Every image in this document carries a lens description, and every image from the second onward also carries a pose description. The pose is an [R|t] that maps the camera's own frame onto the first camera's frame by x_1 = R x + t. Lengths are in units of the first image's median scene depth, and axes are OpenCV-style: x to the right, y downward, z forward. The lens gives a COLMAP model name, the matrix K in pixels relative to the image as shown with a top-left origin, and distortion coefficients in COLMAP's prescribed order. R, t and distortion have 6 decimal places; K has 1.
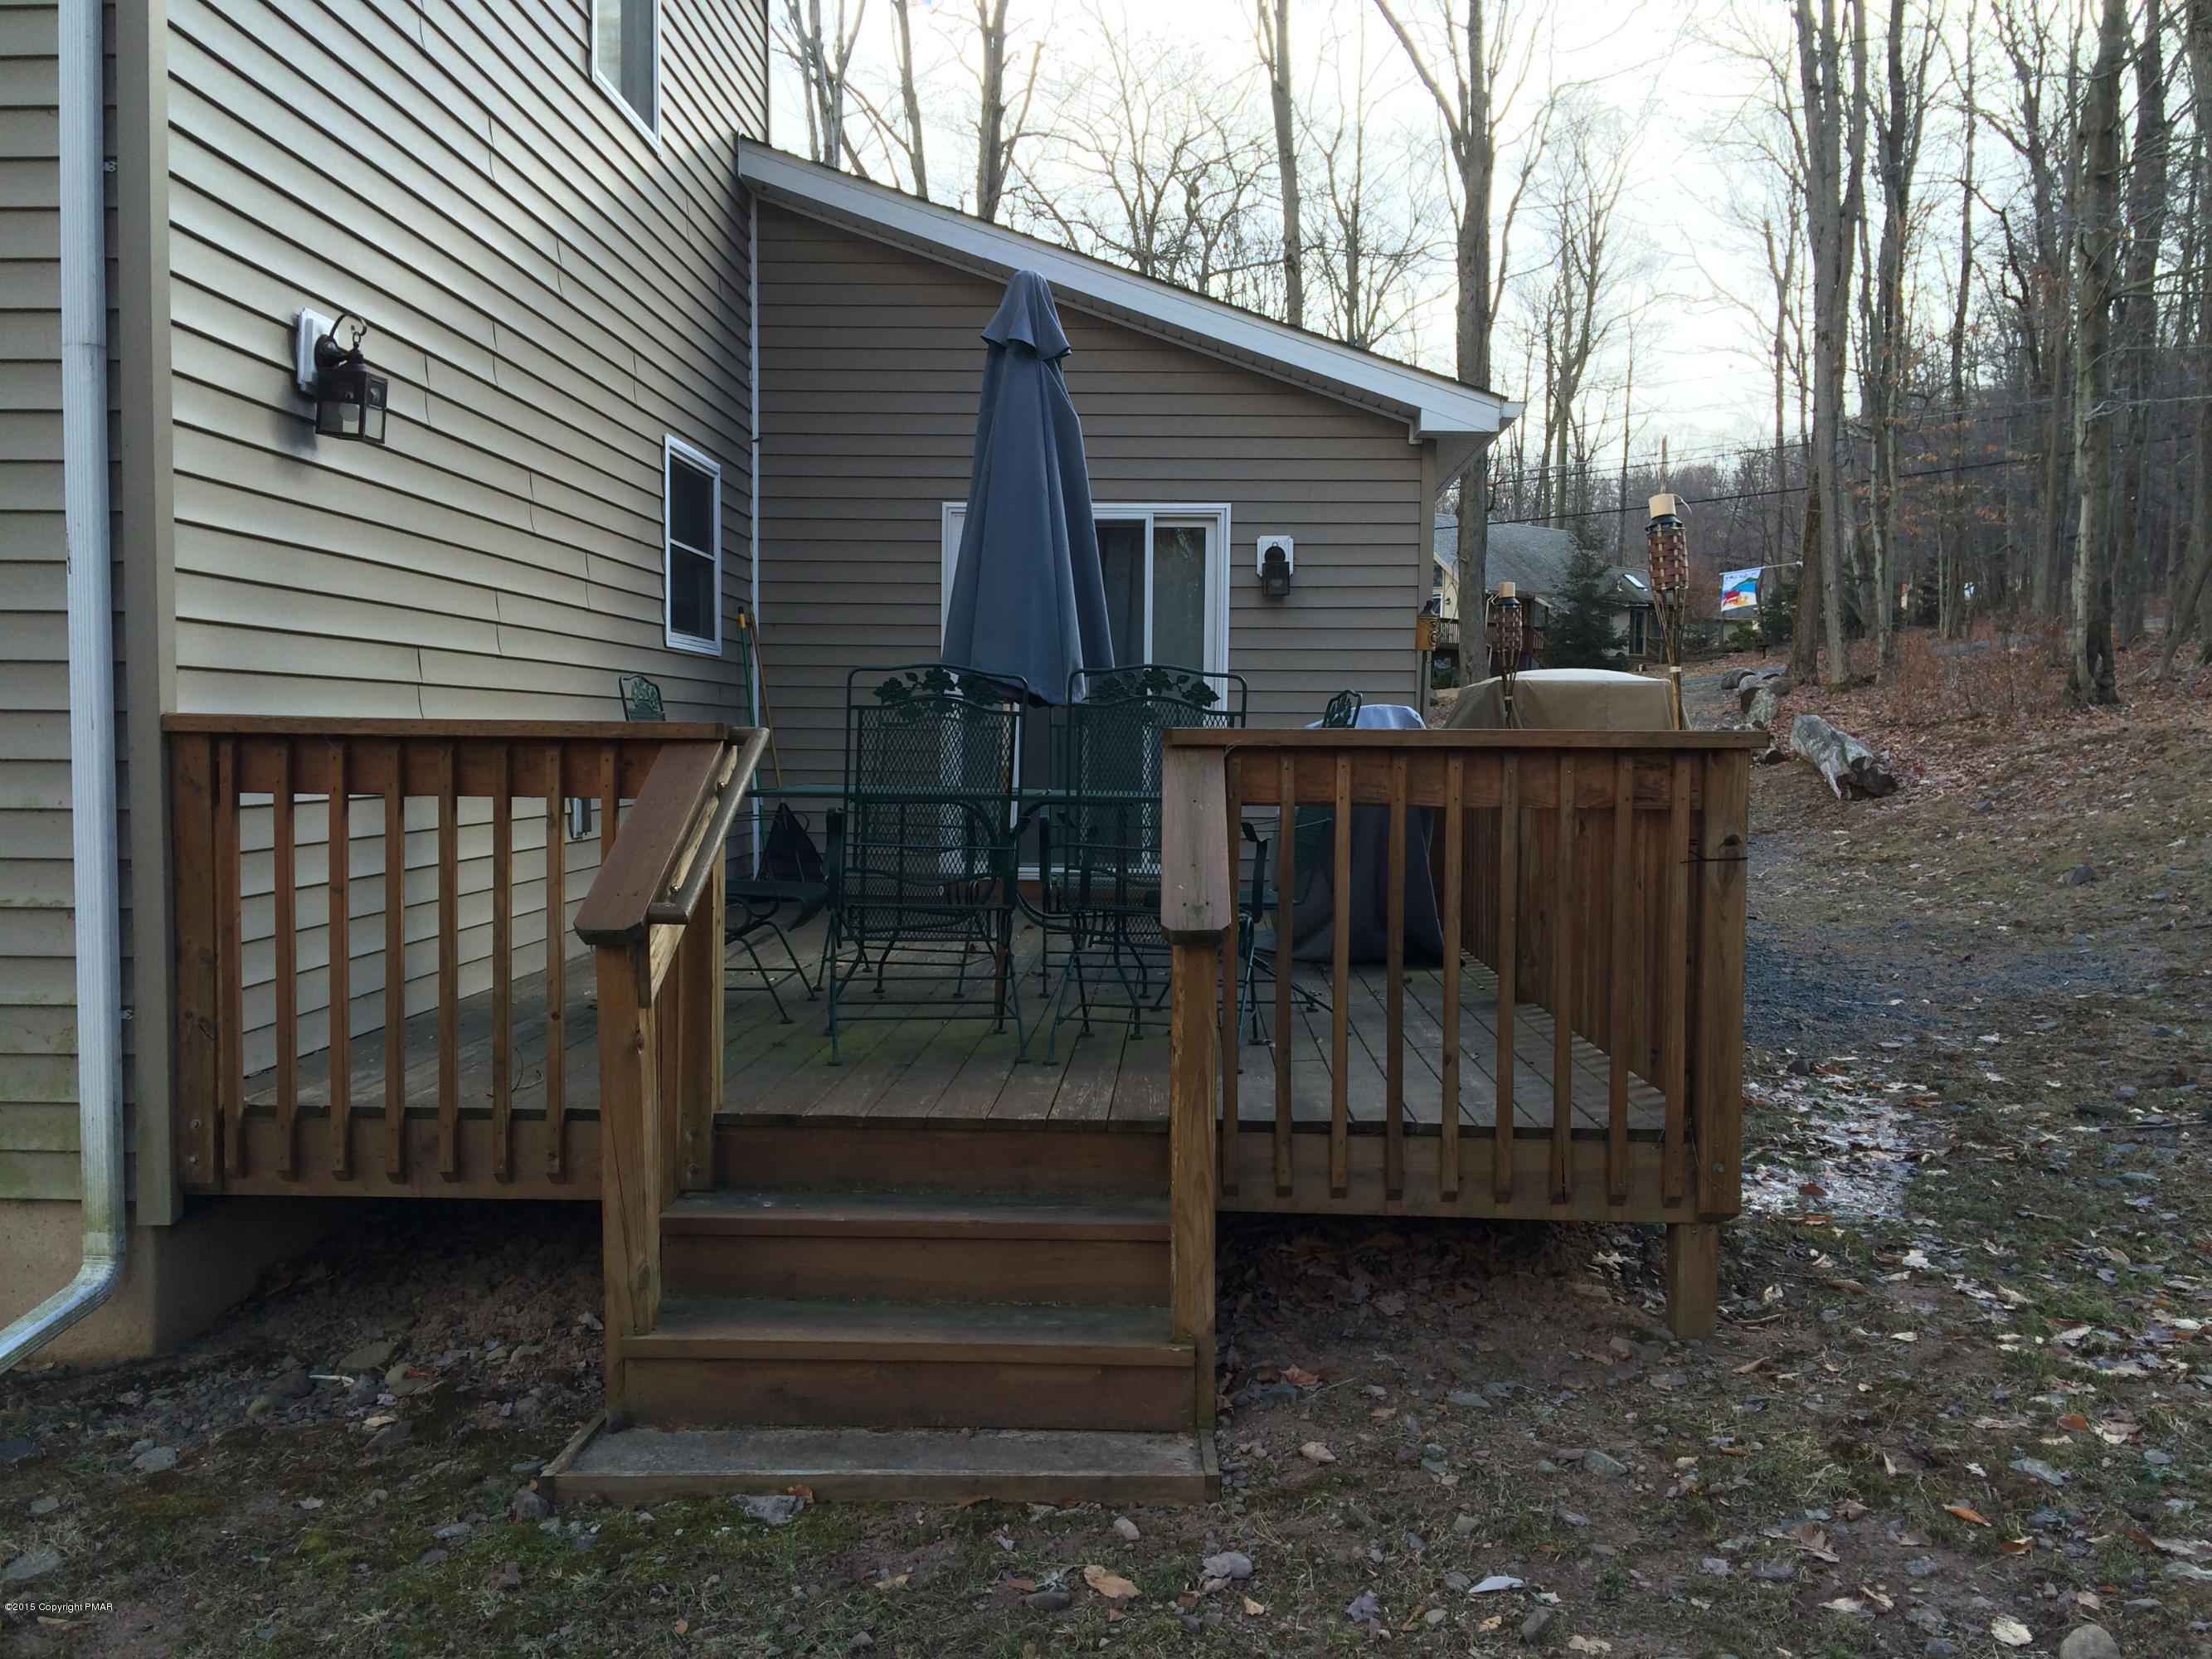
lens RADIAL K [[1834.6, 0, 1106.0], [0, 1834.6, 829.5], [0, 0, 1]] dist [0.099243, -0.107907]
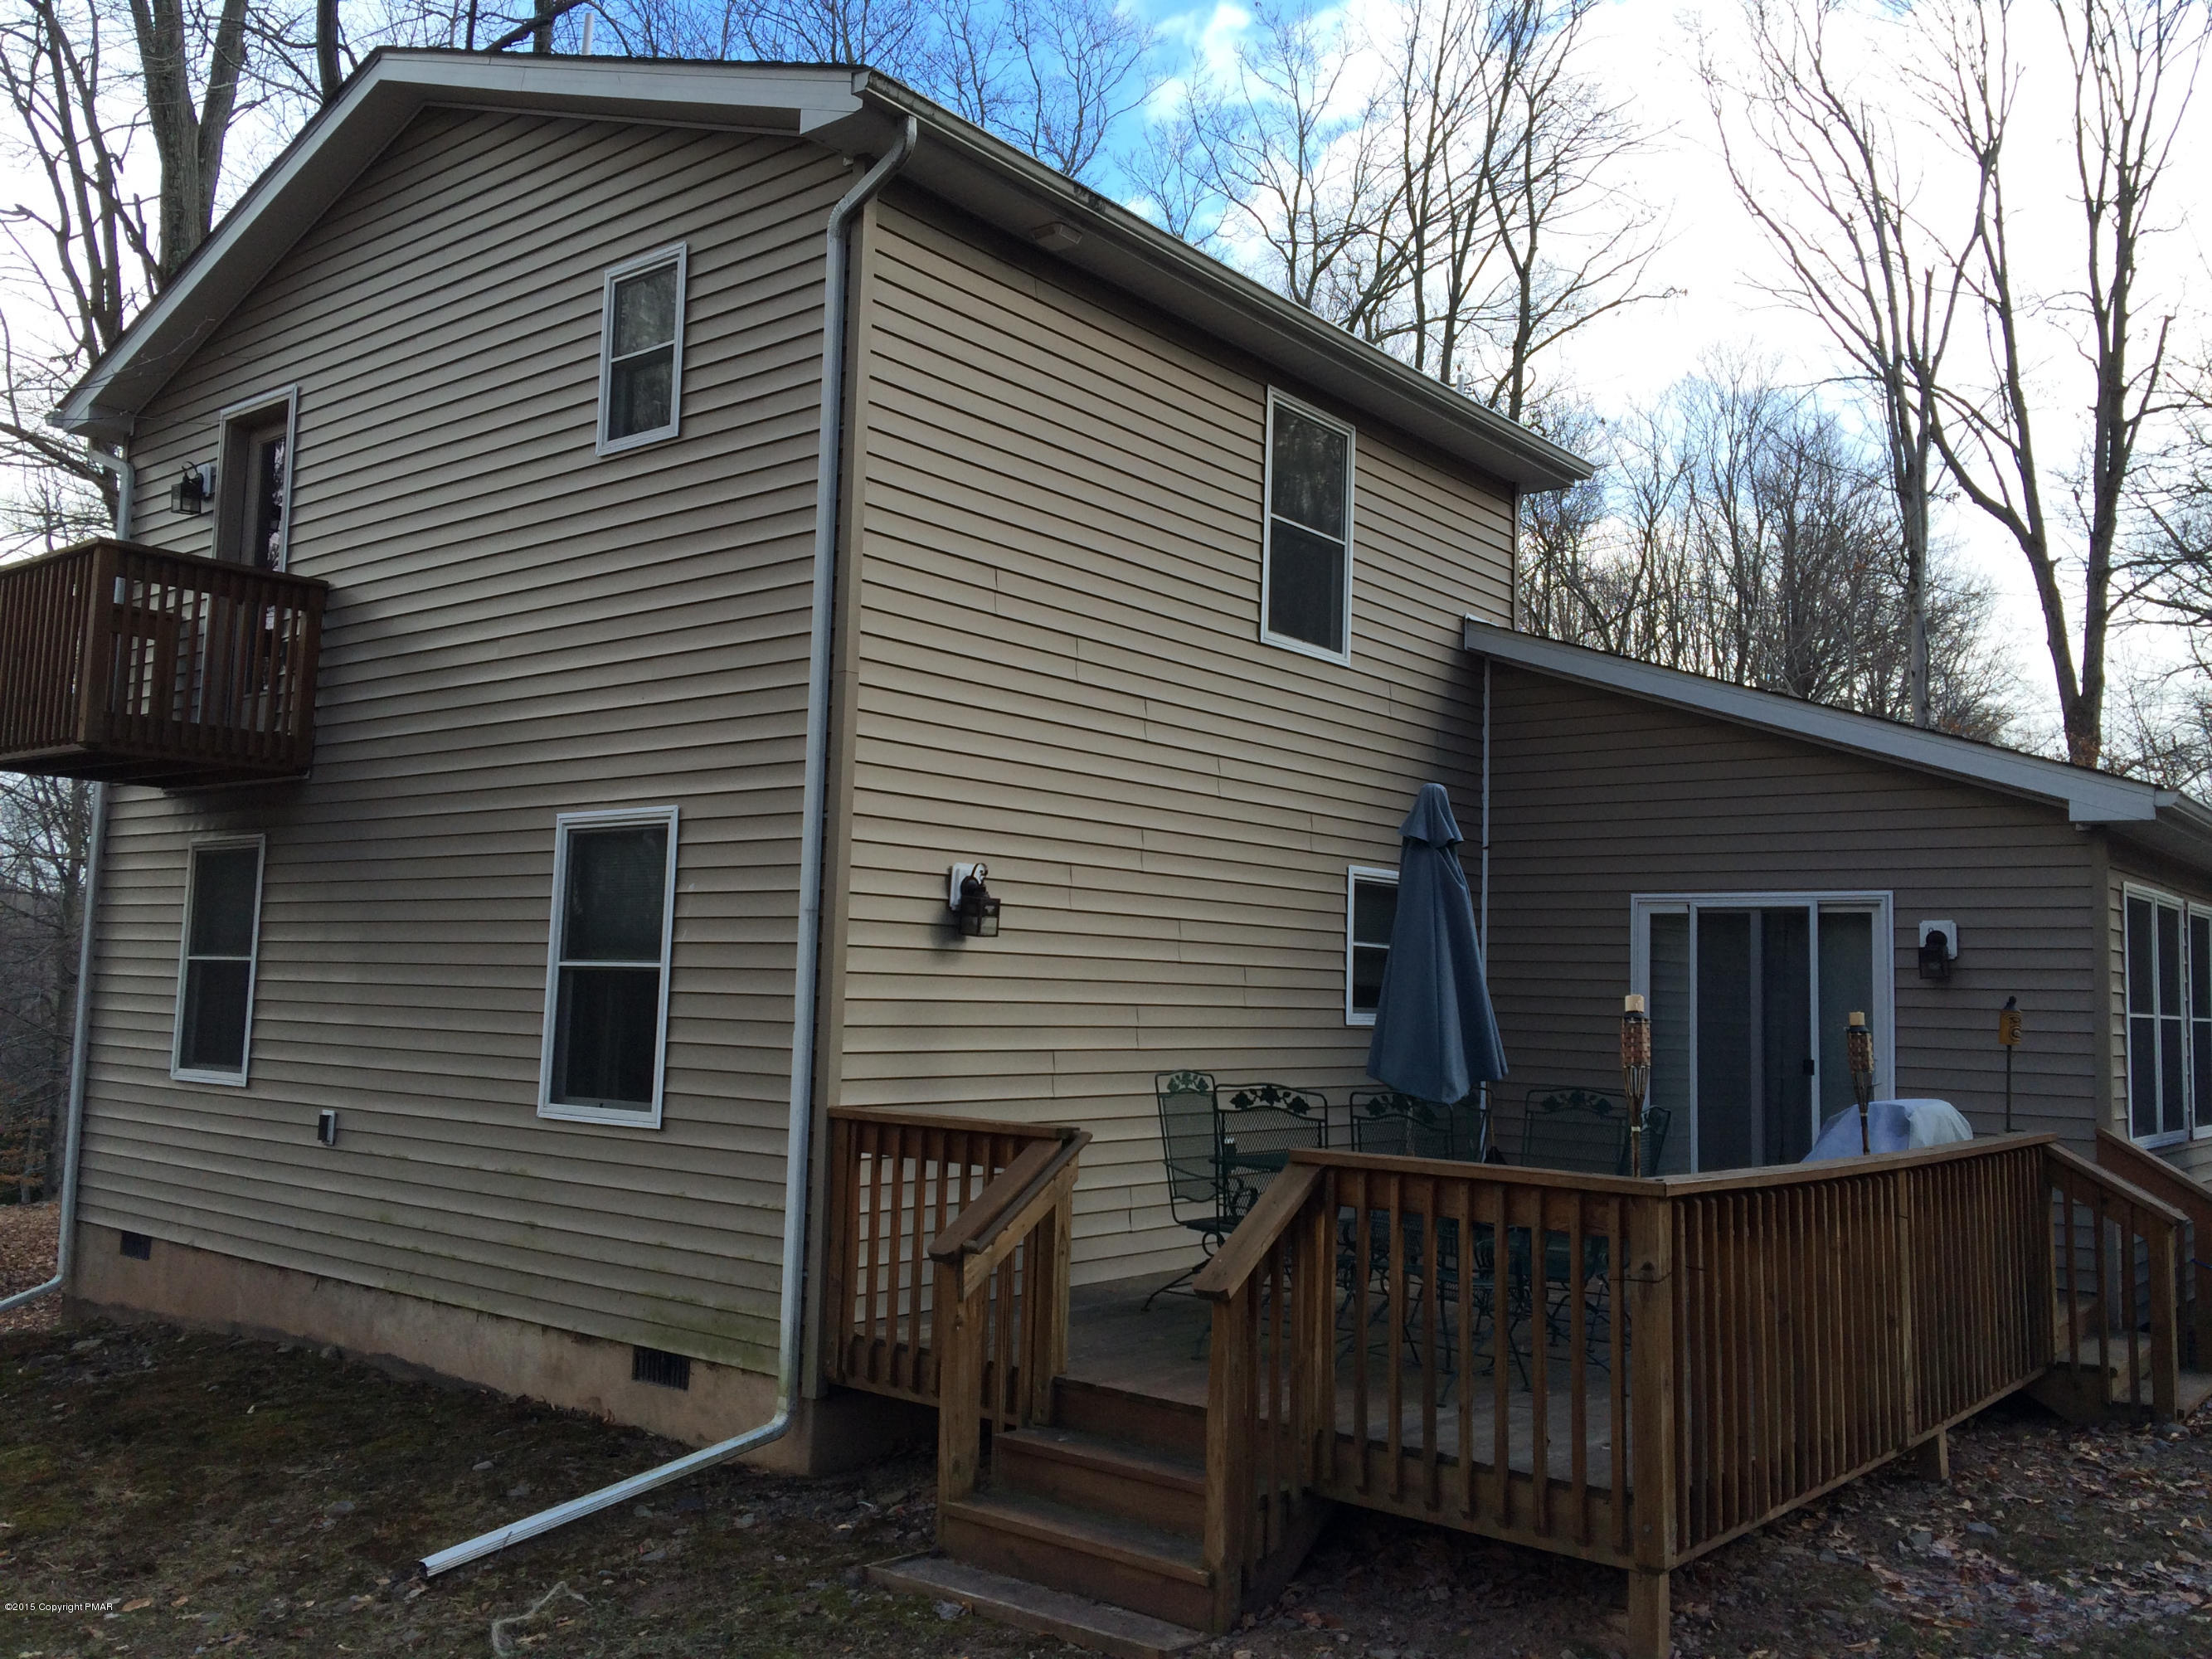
lens RADIAL K [[1834.6, 0, 1106.0], [0, 1834.6, 829.5], [0, 0, 1]] dist [0.099243, -0.107907]
pose [[0.800058, -0.040346, -0.598564, 0.783379], [-0.050252, 0.989723, -0.133880, -0.099805], [0.597814, 0.137191, 0.789808, -0.292816]]
